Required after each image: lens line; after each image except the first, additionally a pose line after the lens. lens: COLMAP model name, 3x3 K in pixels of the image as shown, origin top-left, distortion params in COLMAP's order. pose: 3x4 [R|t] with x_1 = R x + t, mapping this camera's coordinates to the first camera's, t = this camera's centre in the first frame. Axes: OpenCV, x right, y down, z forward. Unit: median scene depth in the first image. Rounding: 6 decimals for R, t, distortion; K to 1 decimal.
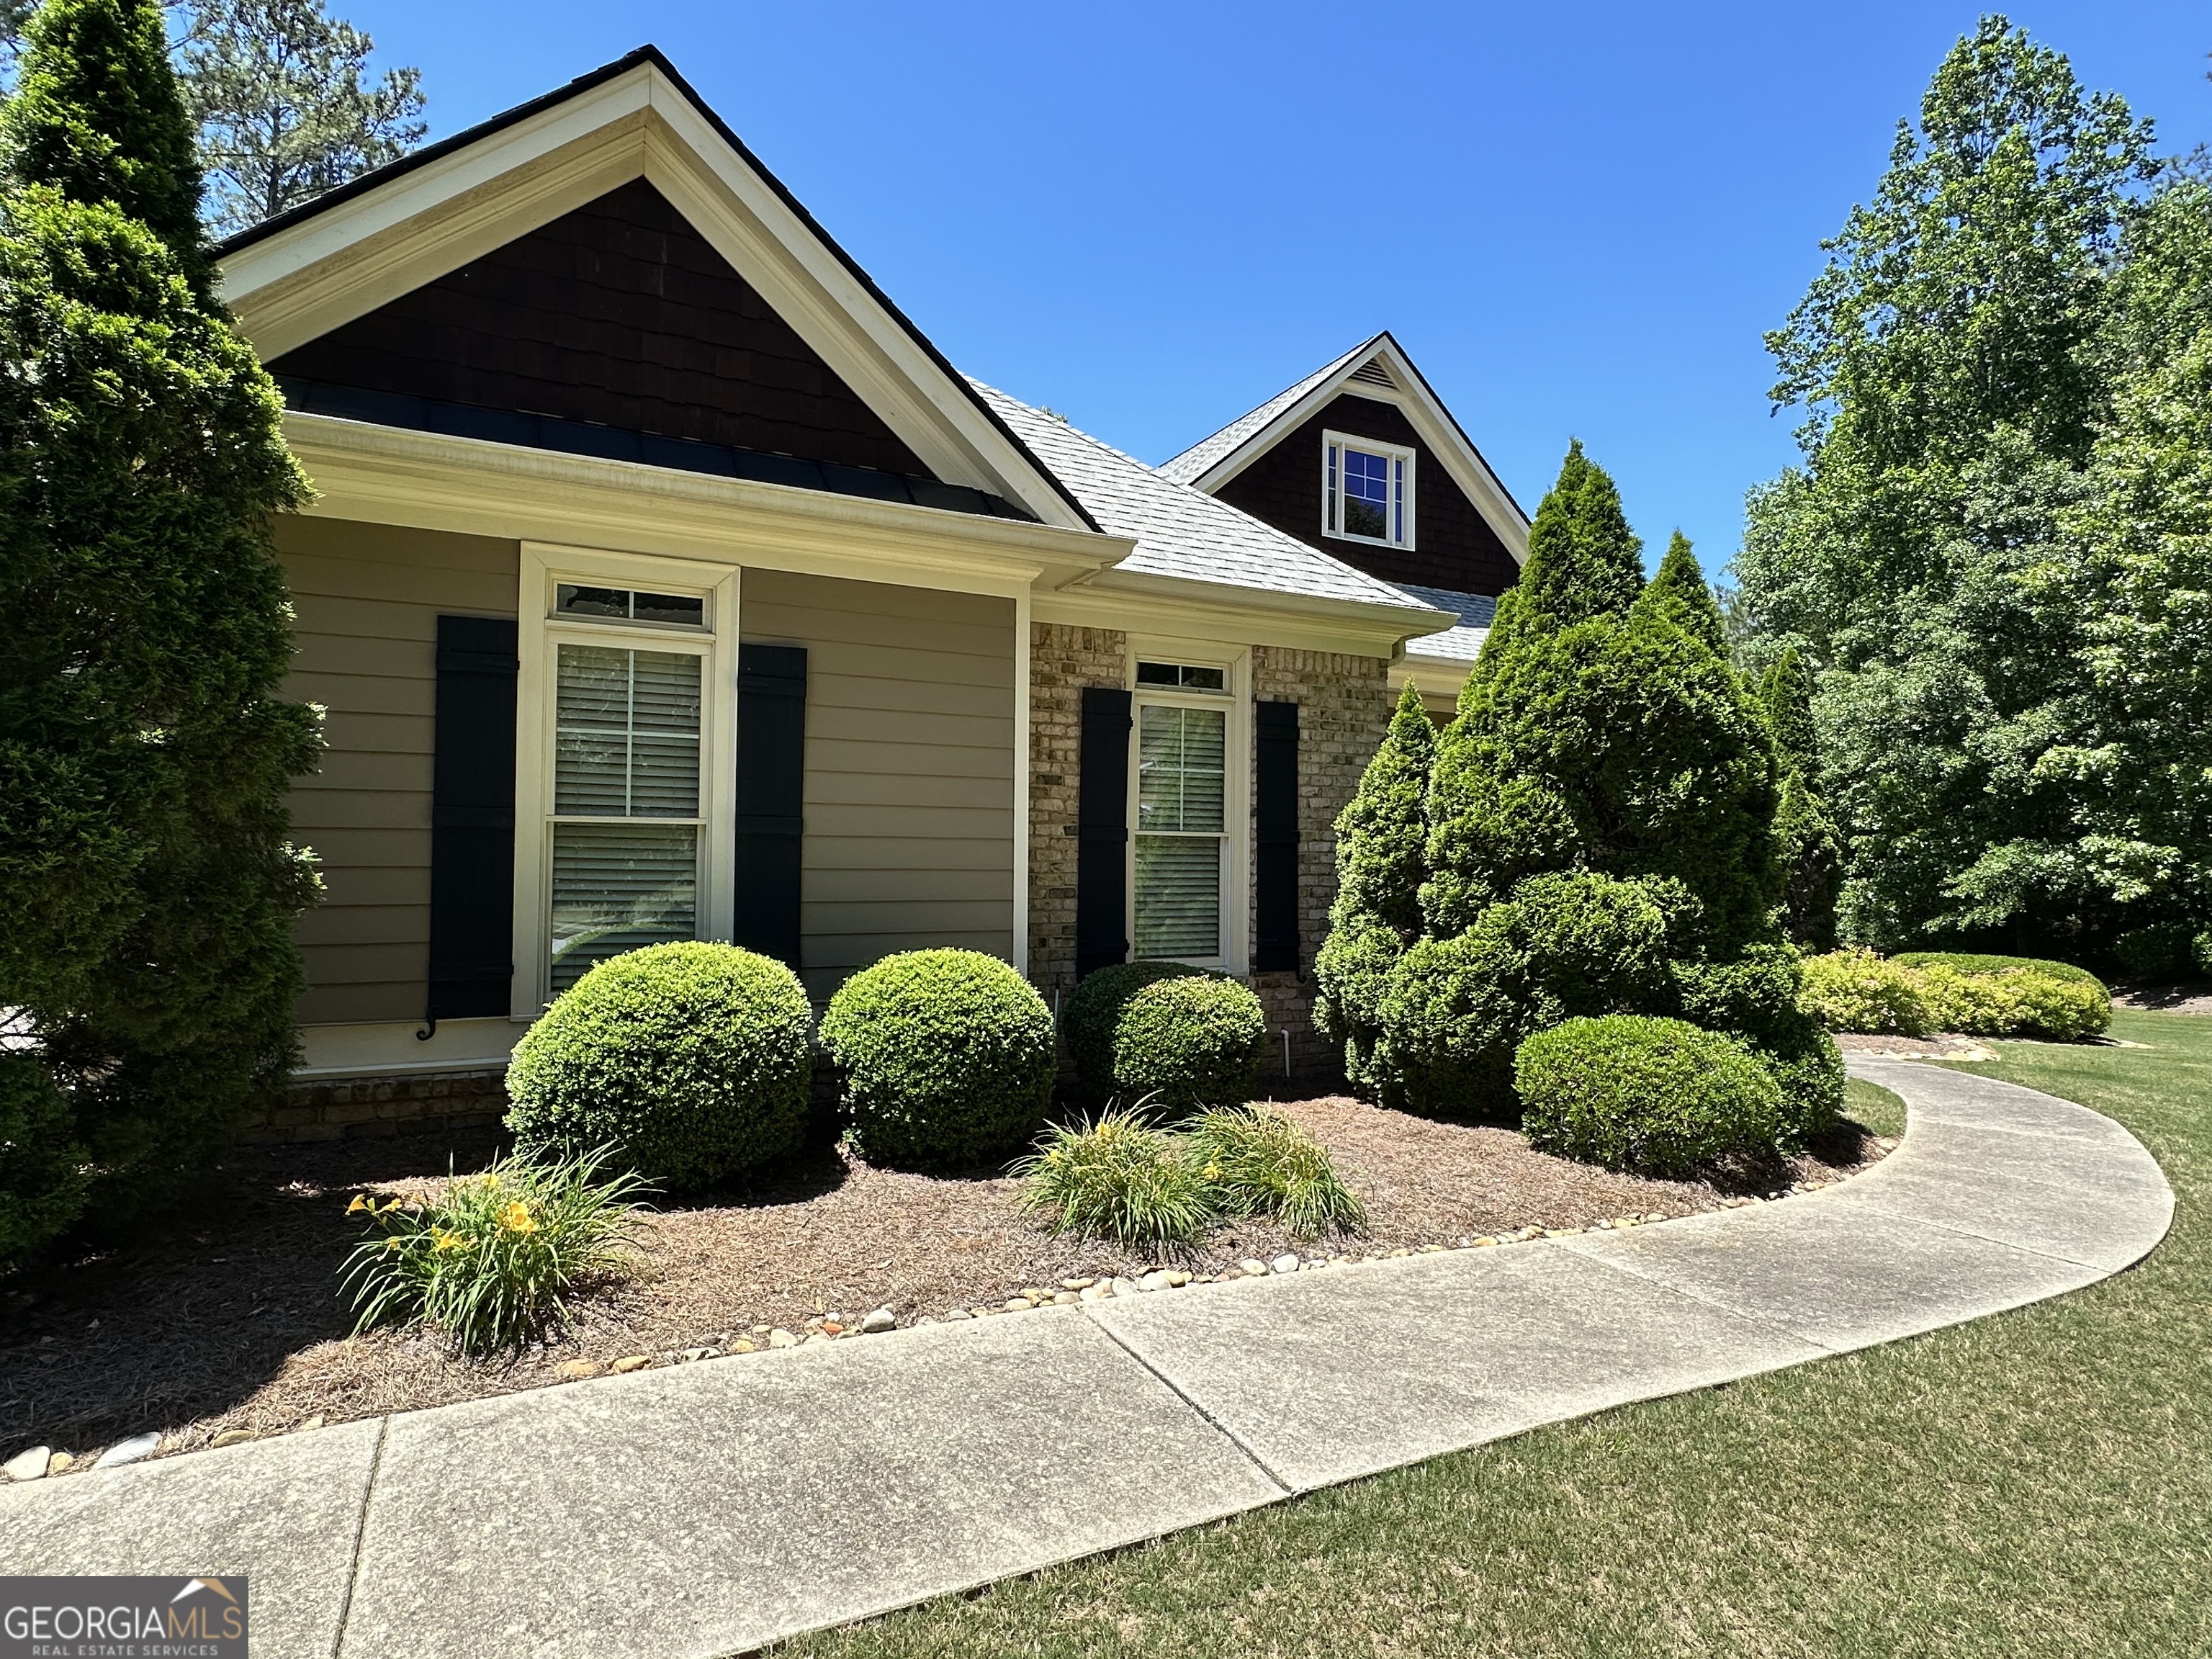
lens RADIAL K [[1189.5, 0, 1104.0], [0, 1189.5, 830.1], [0, 0, 1]] dist [-0.002396, 0.000834]
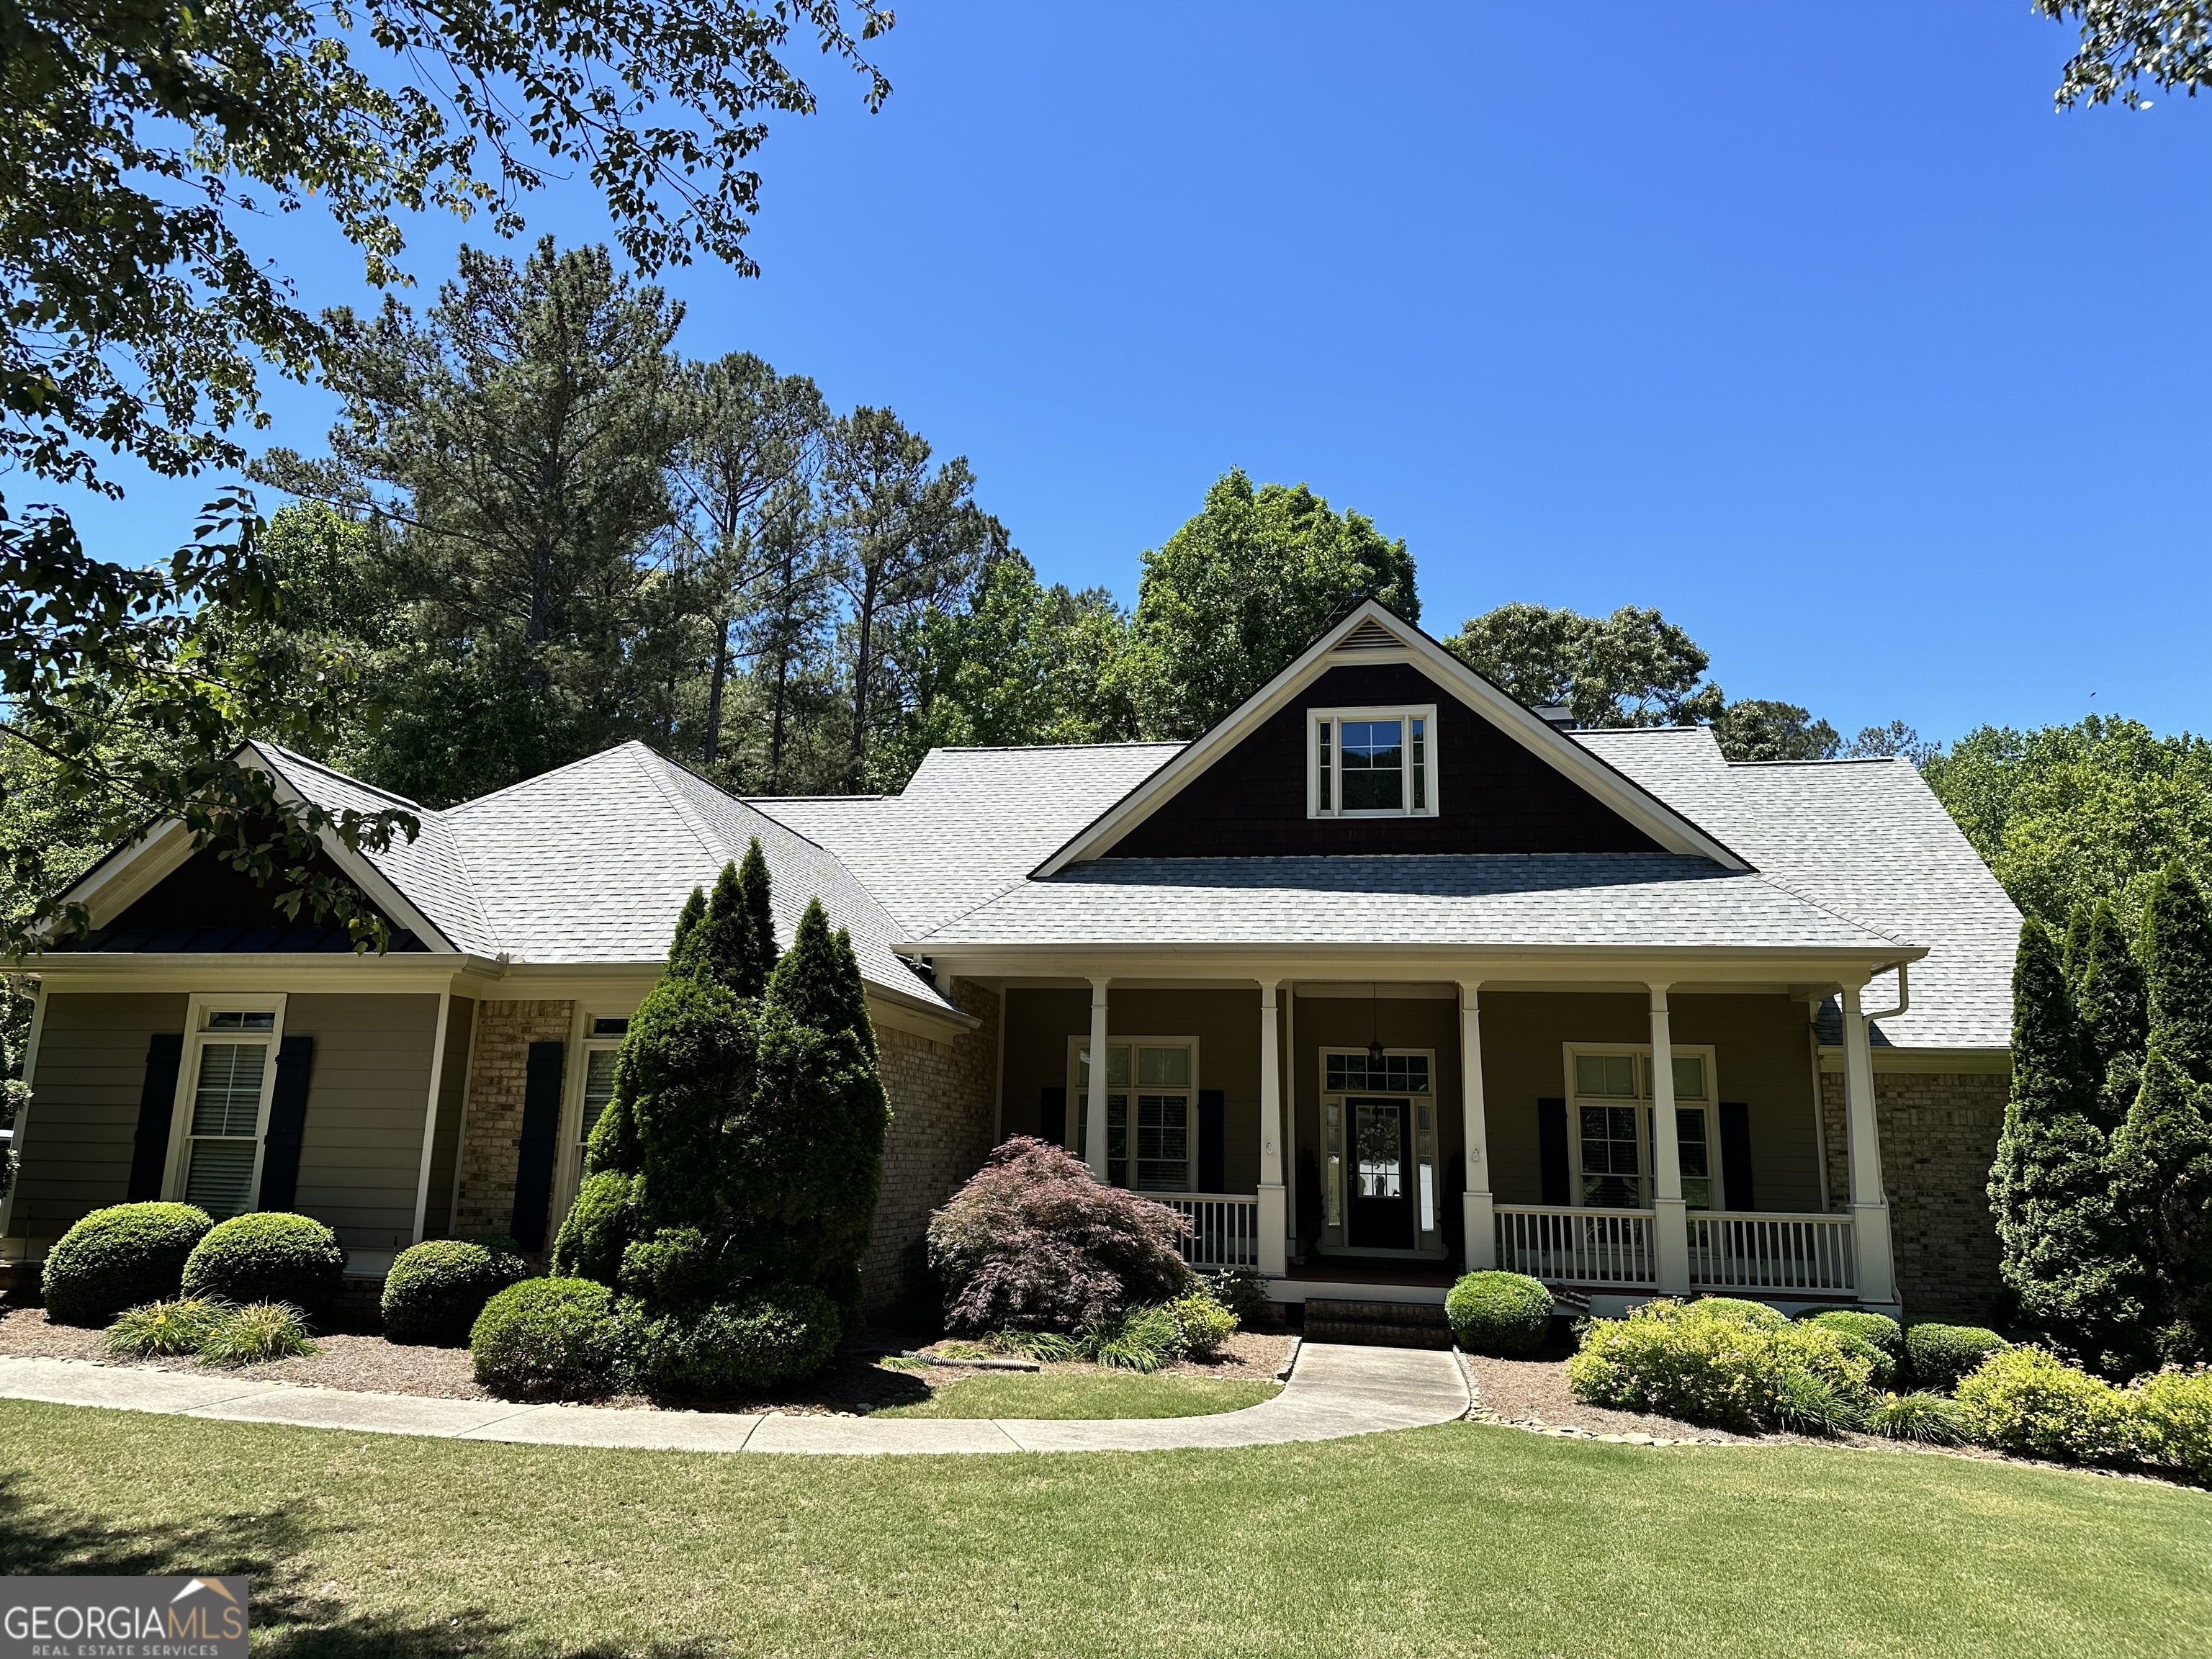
lens RADIAL K [[1544.9, 0, 1096.0], [0, 1544.9, 828.8], [0, 0, 1]] dist [0.074105, -0.074588]
pose [[0.794891, -0.119489, -0.594870, 0.951498], [0.000975, 0.980667, -0.195679, -0.000587], [0.606751, 0.154964, 0.779640, -0.065921]]
